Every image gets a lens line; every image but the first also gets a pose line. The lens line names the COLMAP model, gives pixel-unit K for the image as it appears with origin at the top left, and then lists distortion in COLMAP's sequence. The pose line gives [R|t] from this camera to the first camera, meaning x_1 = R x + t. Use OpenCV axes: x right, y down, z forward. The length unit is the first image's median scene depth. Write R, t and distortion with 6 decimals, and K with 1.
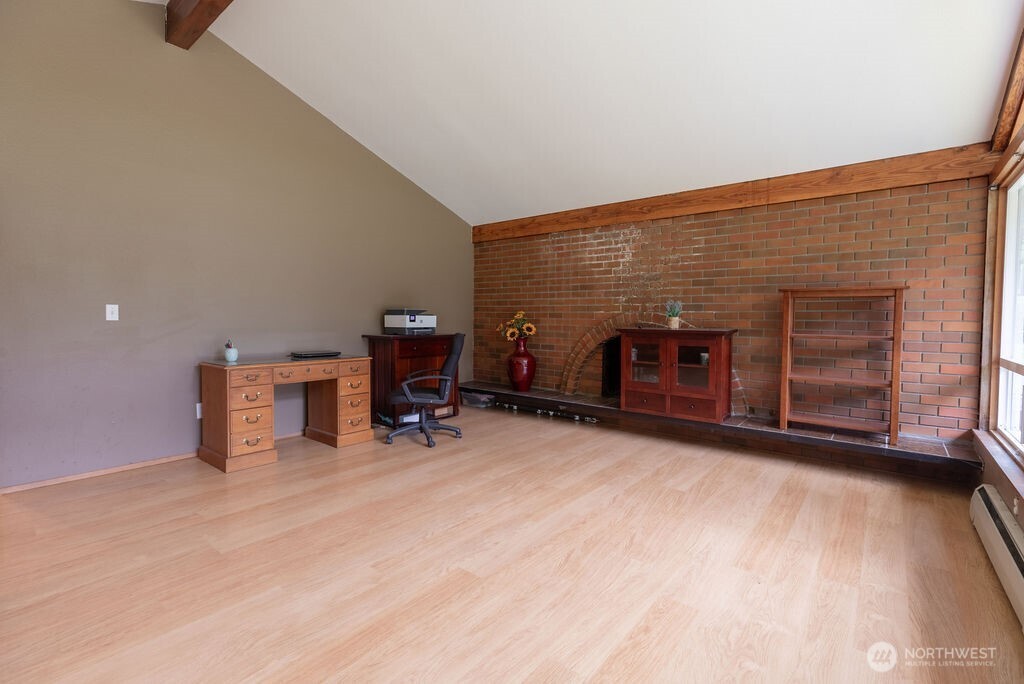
lens RADIAL K [[463.4, 0, 515.2], [0, 463.4, 336.1], [0, 0, 1]] dist [0.002024, -0.000219]
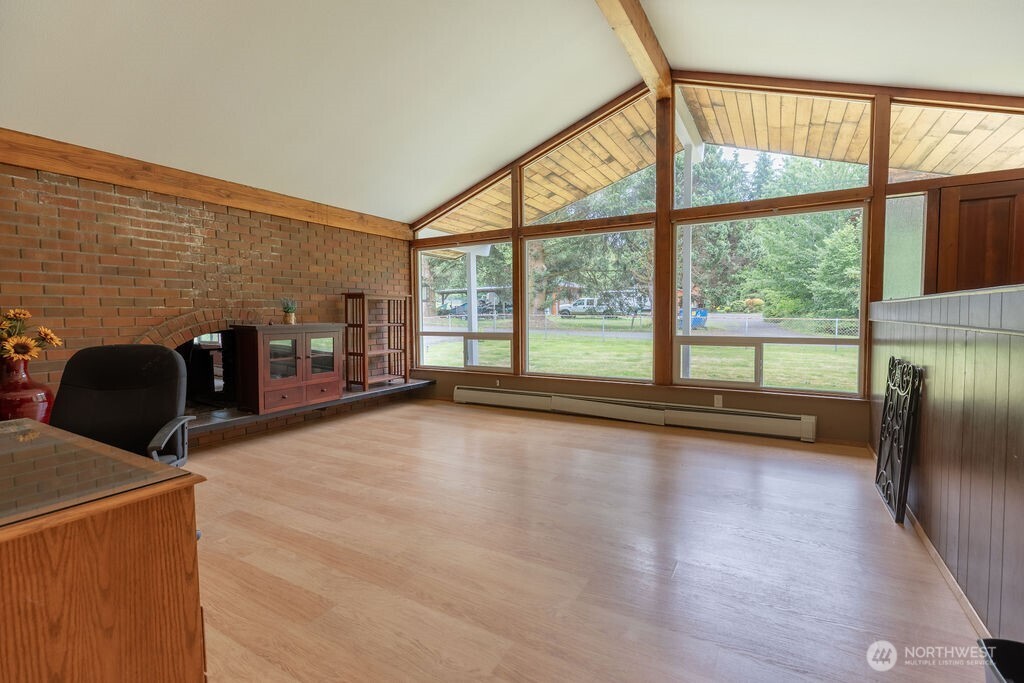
lens RADIAL K [[457.6, 0, 514.6], [0, 457.6, 336.6], [0, 0, 1]] dist [0.003391, 0.000229]
pose [[-0.153227, -0.055582, 0.986627, -0.838129], [0.047079, 0.996873, 0.063471, -0.032745], [-0.987069, 0.056175, -0.150131, 0.719214]]
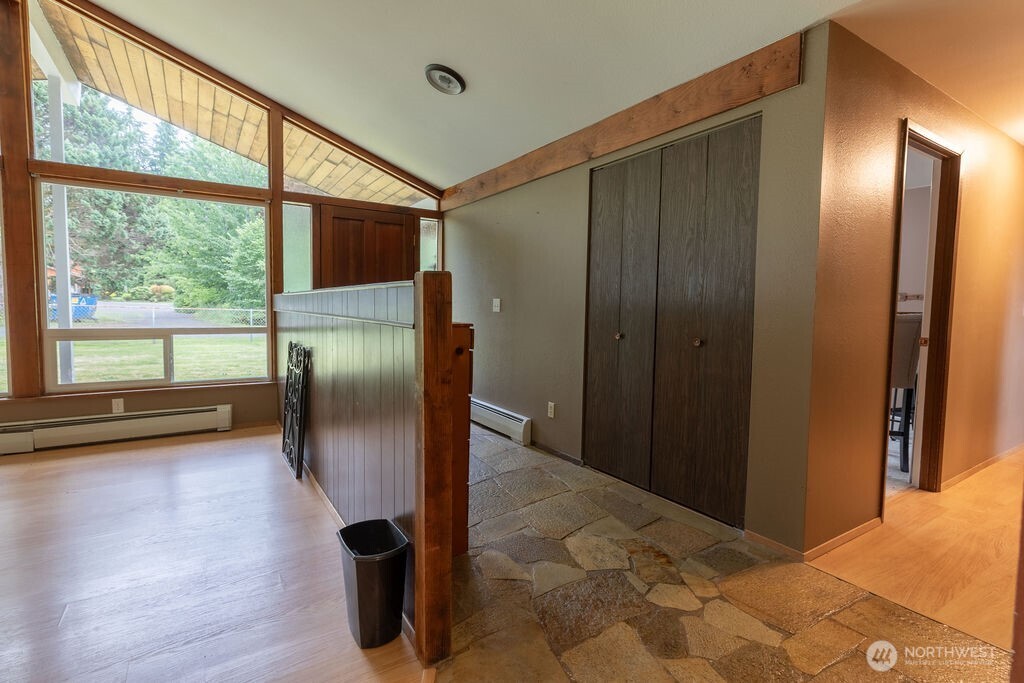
lens RADIAL K [[492.0, 0, 520.0], [0, 492.0, 335.8], [0, 0, 1]] dist [0.001269, 0.000256]
pose [[-0.951877, -0.041049, 0.303717, -0.888912], [-0.010865, 0.994887, 0.100413, -0.033481], [-0.306286, 0.092281, -0.947456, 0.750073]]
